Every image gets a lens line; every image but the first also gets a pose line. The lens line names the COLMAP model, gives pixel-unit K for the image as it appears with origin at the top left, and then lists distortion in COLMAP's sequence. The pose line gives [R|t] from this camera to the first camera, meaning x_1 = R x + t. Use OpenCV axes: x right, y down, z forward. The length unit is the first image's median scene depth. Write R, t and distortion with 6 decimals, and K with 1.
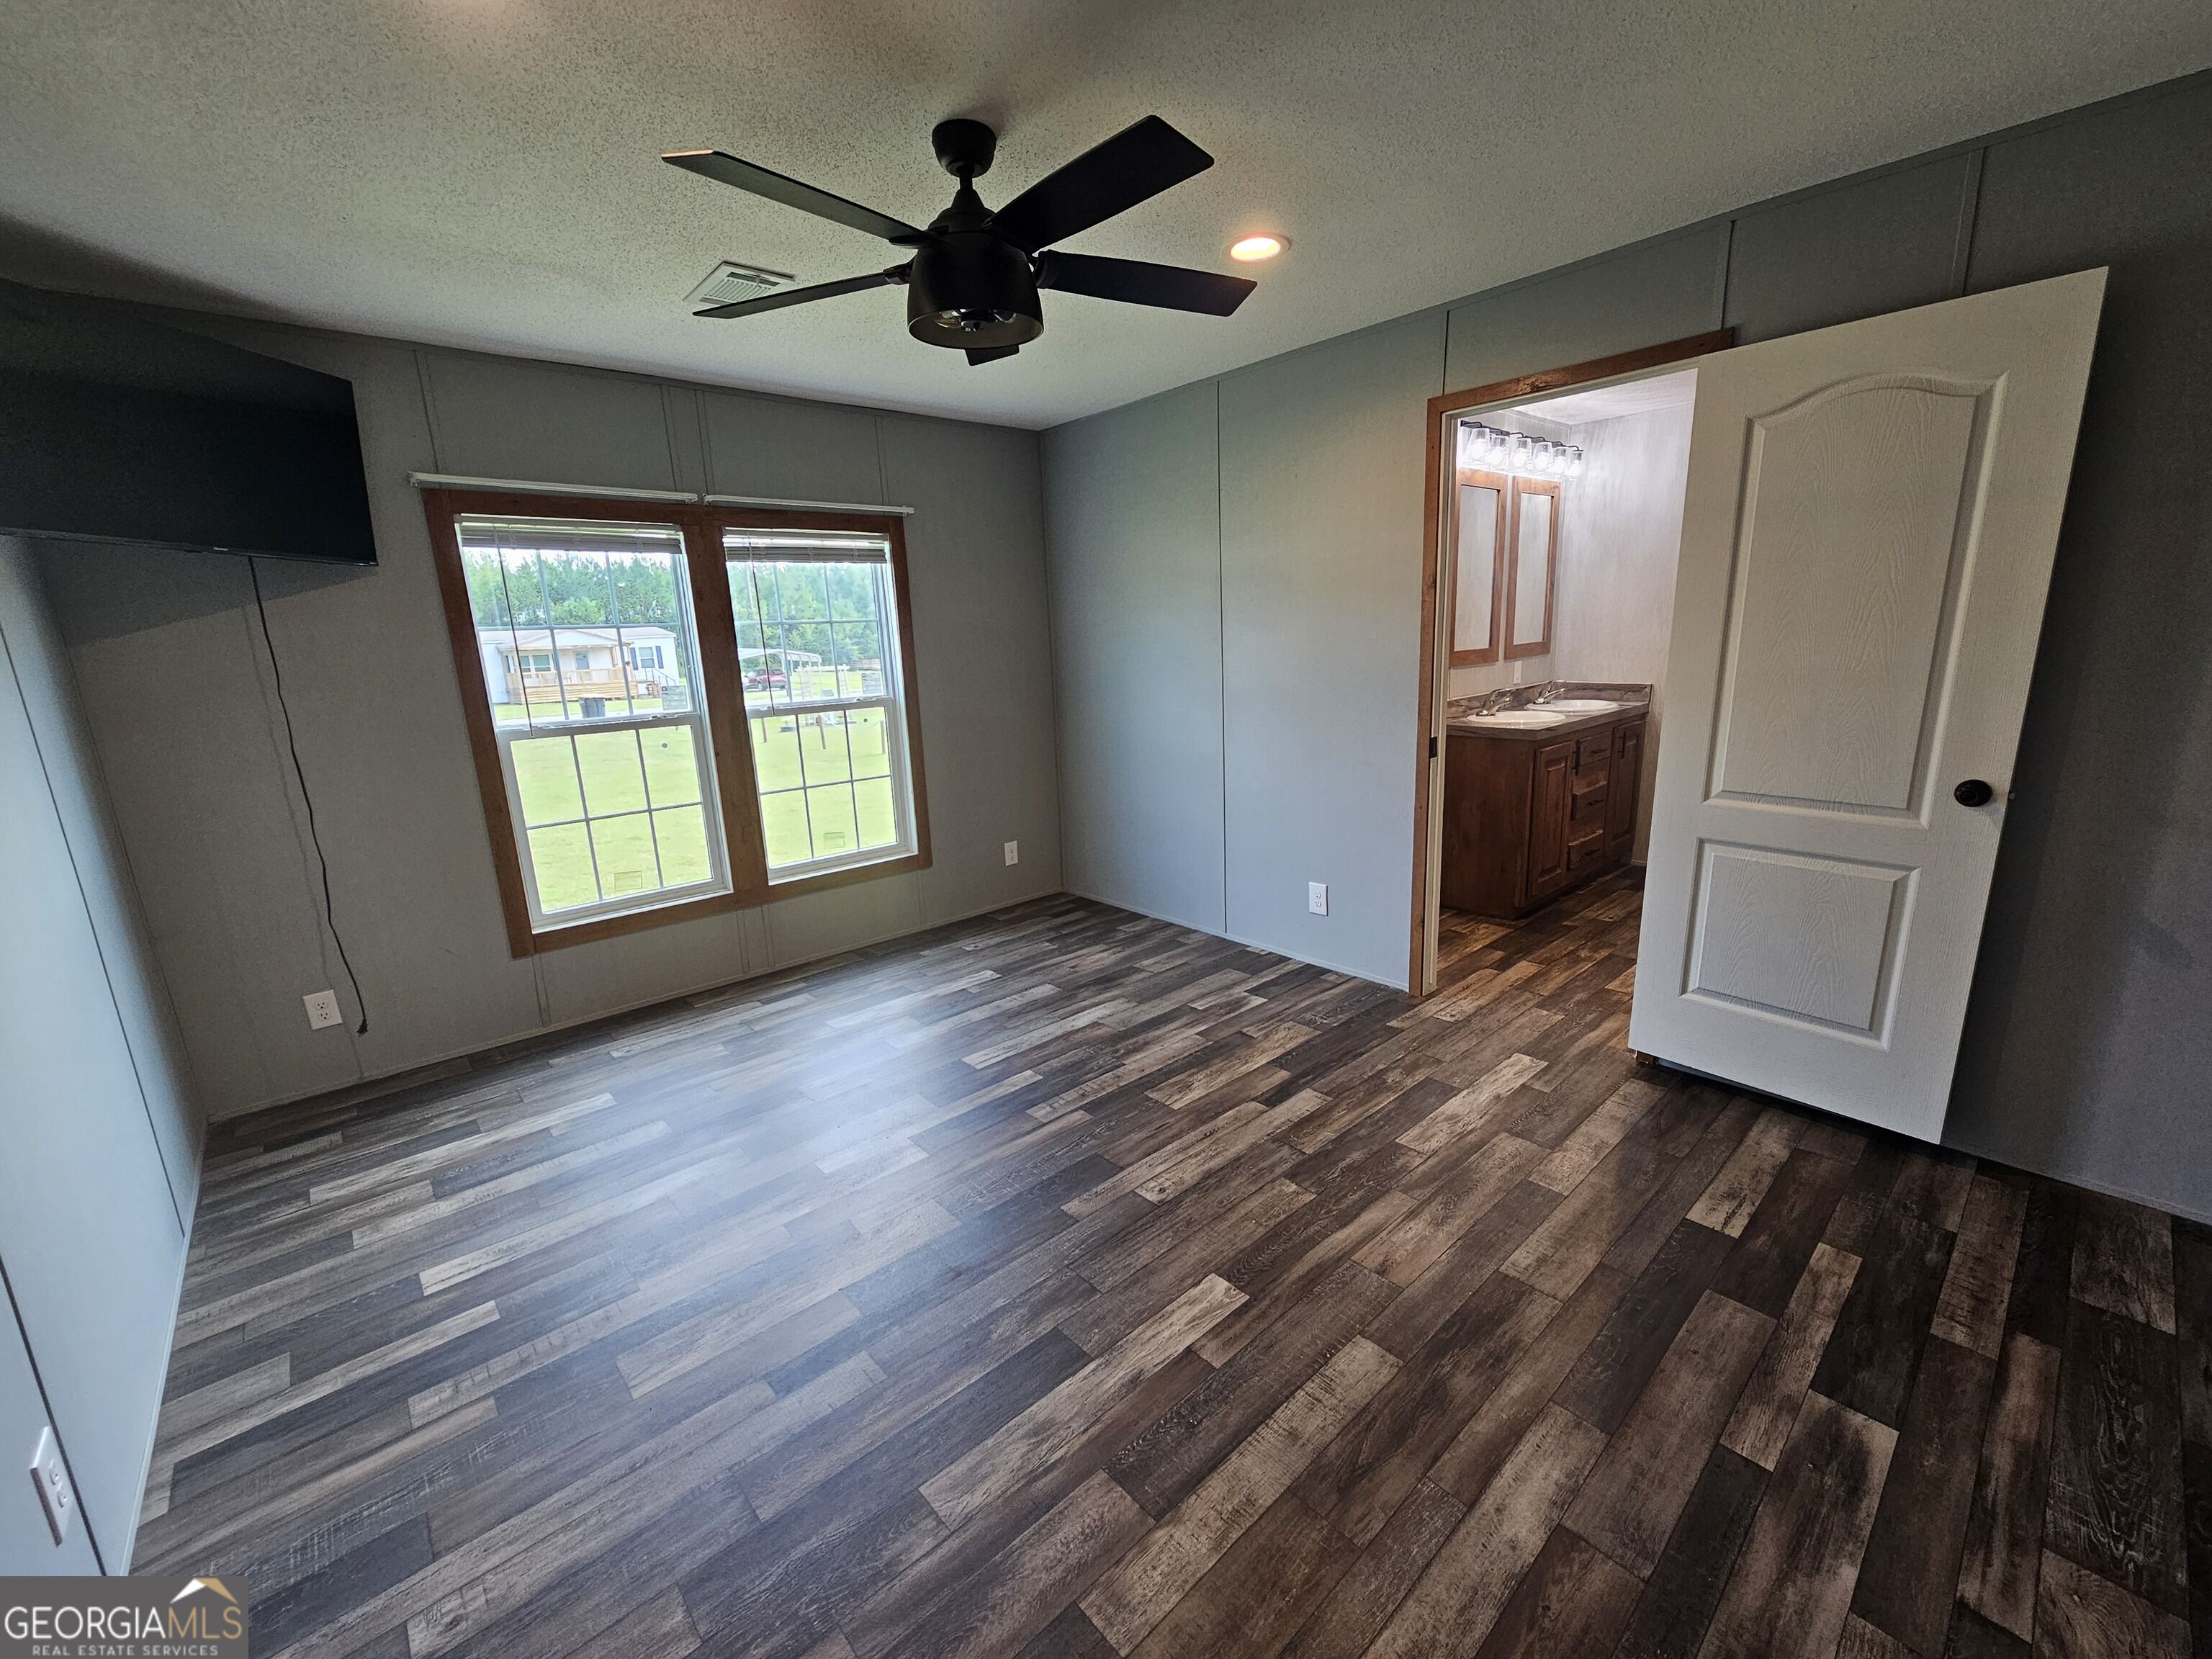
lens RADIAL K [[904.1, 0, 1114.9], [0, 904.1, 840.7], [0, 0, 1]] dist [-0.002031, 0.000563]
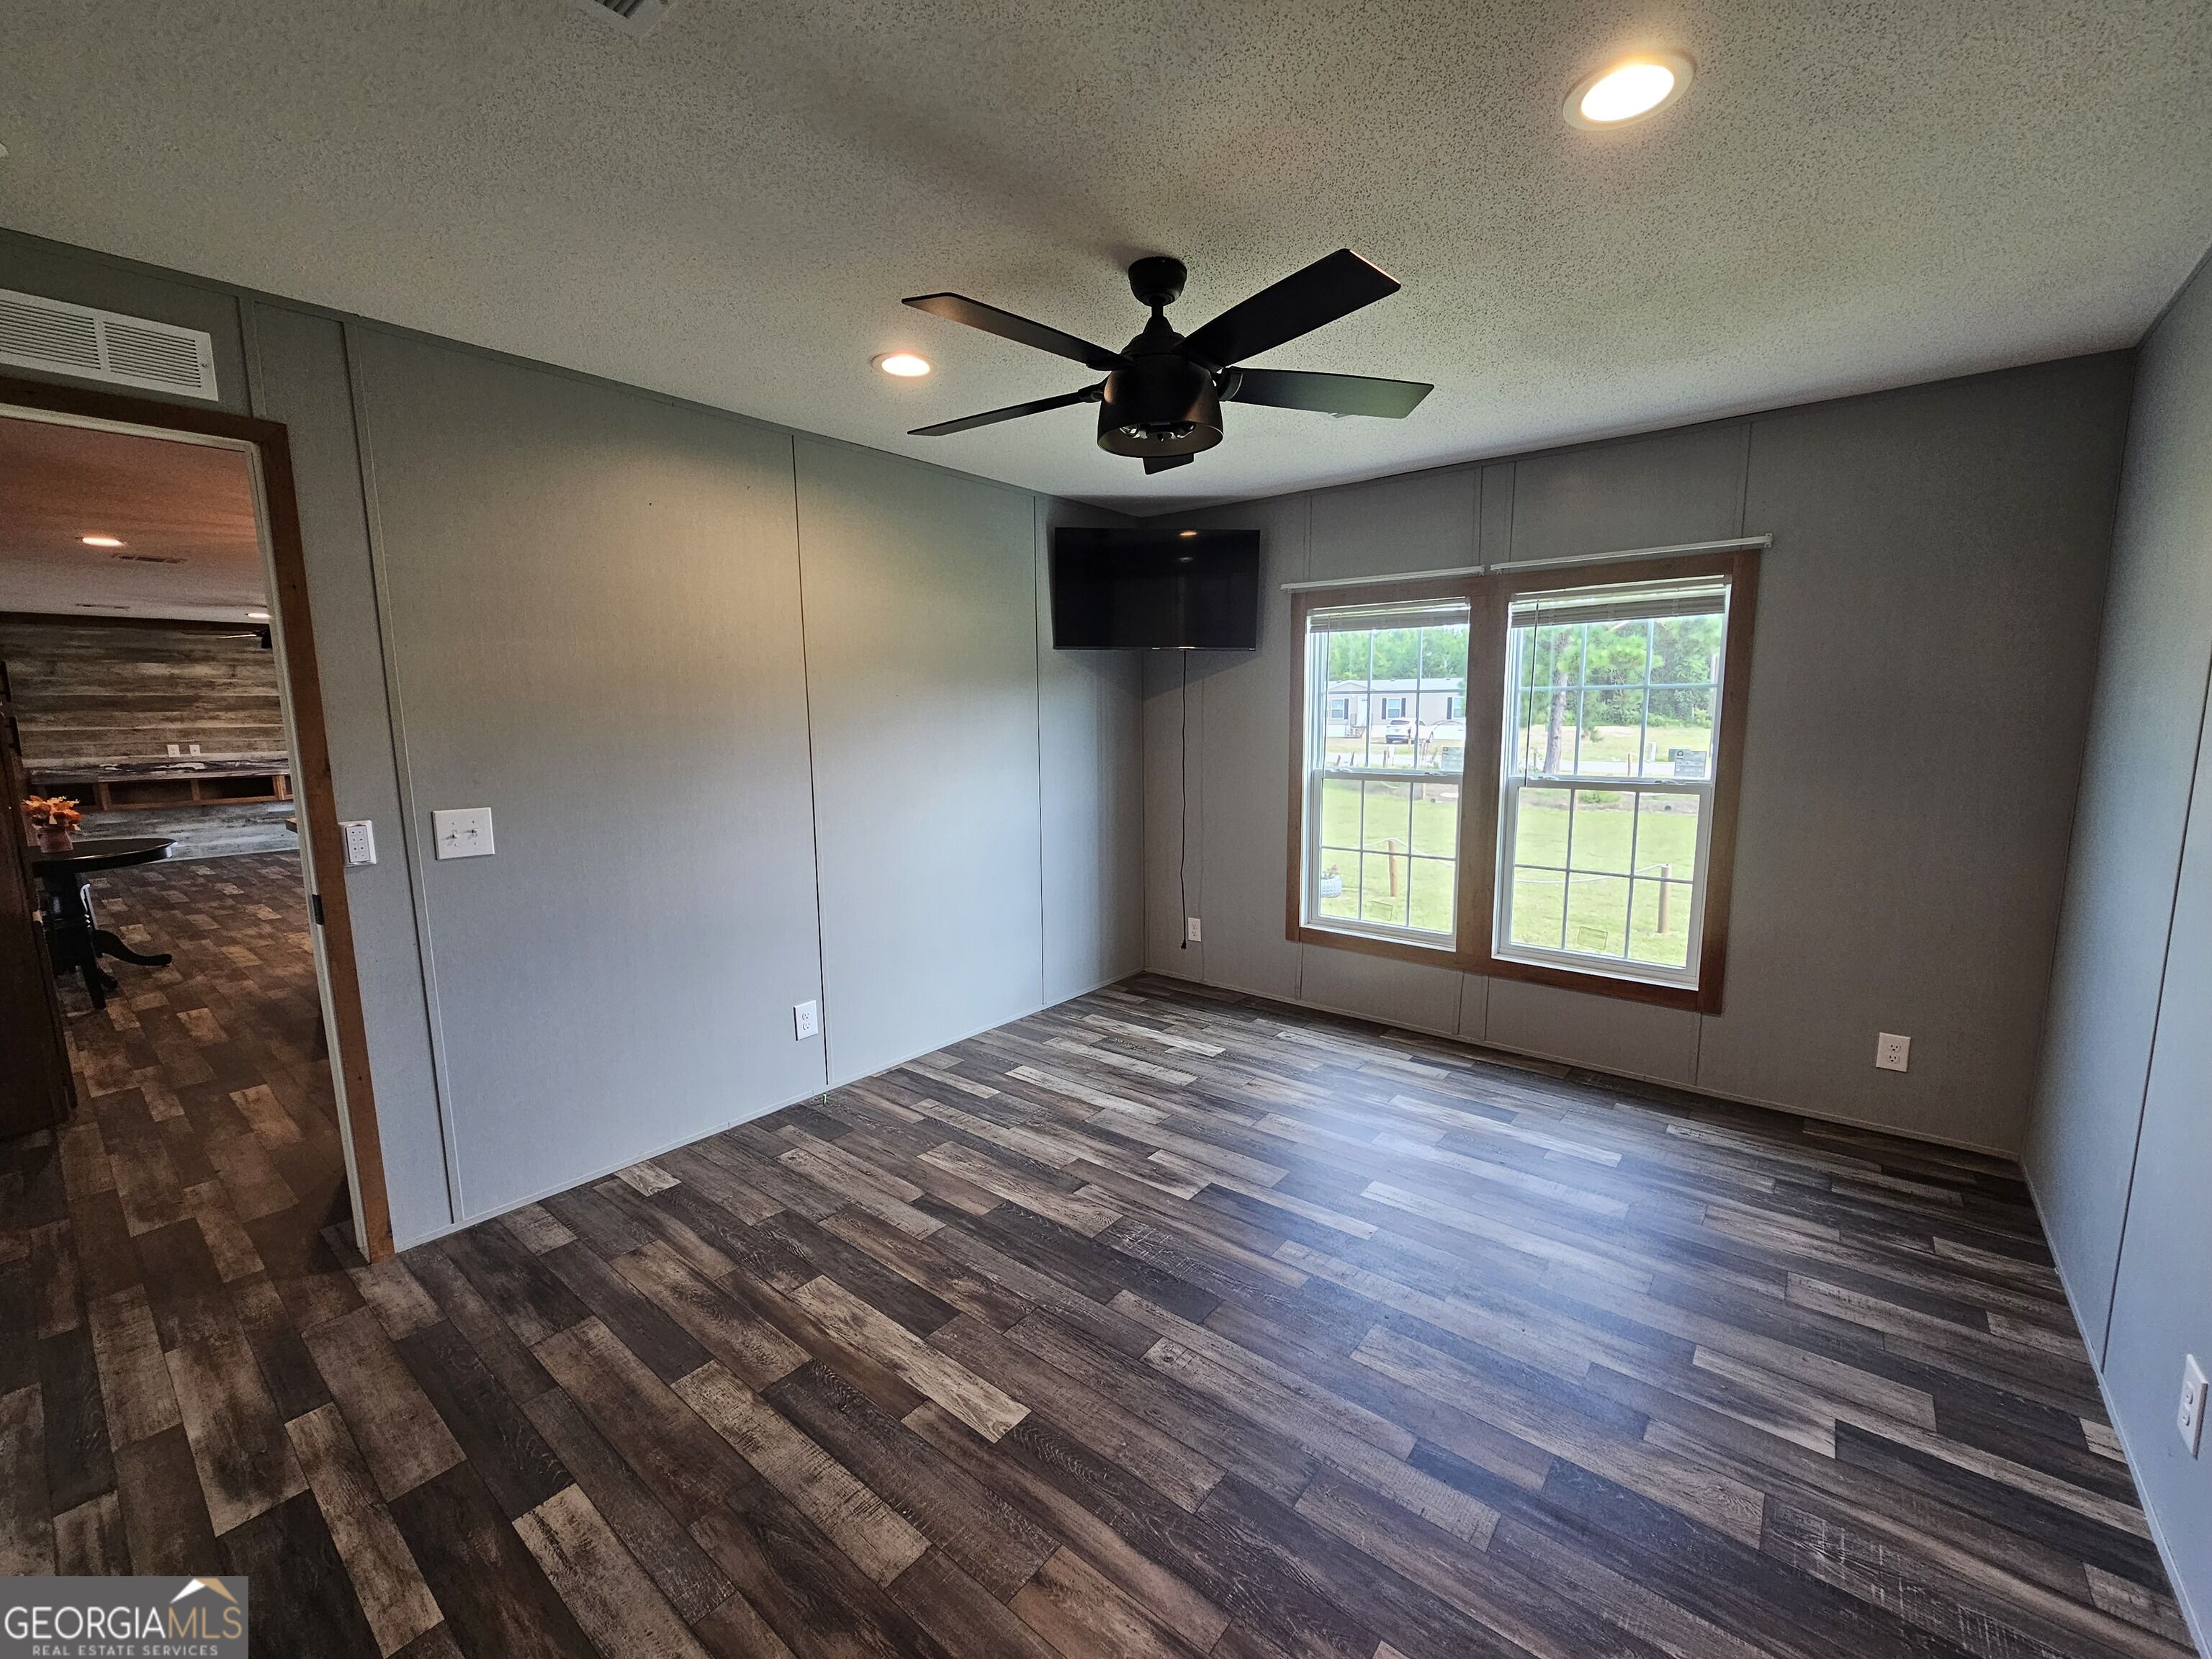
lens RADIAL K [[920.1, 0, 1104.5], [0, 920.1, 856.2], [0, 0, 1]] dist [-0.003021, 0.000225]
pose [[0.142501, 0.190872, -0.971216, 0.876951], [-0.219134, 0.962965, 0.157098, -0.211922], [0.965233, 0.190440, 0.179050, 0.769326]]
